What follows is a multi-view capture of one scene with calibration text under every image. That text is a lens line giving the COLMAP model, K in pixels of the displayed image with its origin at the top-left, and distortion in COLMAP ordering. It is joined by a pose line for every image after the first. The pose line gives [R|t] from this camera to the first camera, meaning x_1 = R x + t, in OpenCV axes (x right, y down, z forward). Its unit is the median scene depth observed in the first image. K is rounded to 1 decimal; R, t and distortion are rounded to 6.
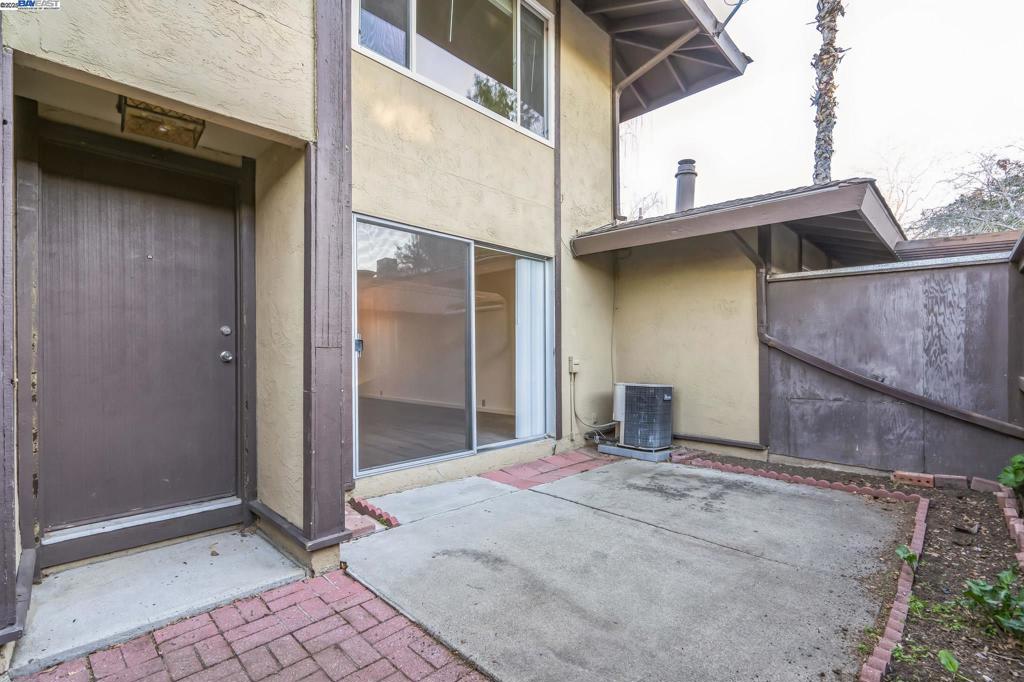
lens RADIAL K [[469.6, 0, 509.3], [0, 469.6, 343.9], [0, 0, 1]] dist [-0.002223, 0.000166]
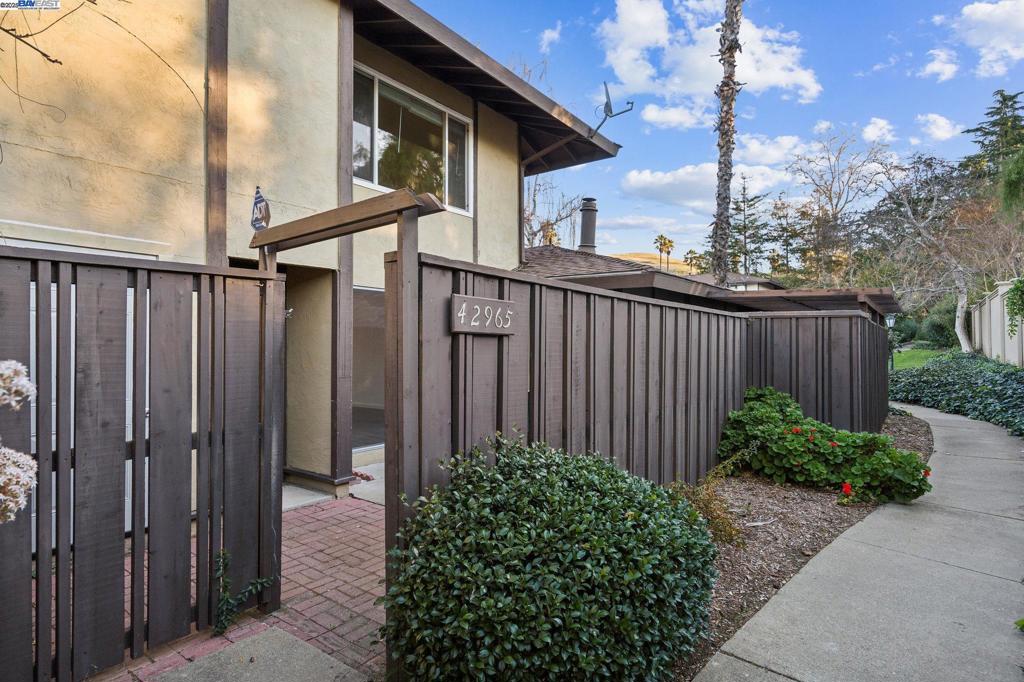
lens RADIAL K [[539.0, 0, 512.0], [0, 539.0, 341.0], [0, 0, 1]] dist [-0.000420, 0.000058]
pose [[0.989552, 0.003149, 0.144141, -0.014855], [-0.004132, 0.999970, 0.006516, -0.066488], [-0.144116, -0.007043, 0.989536, -0.528294]]
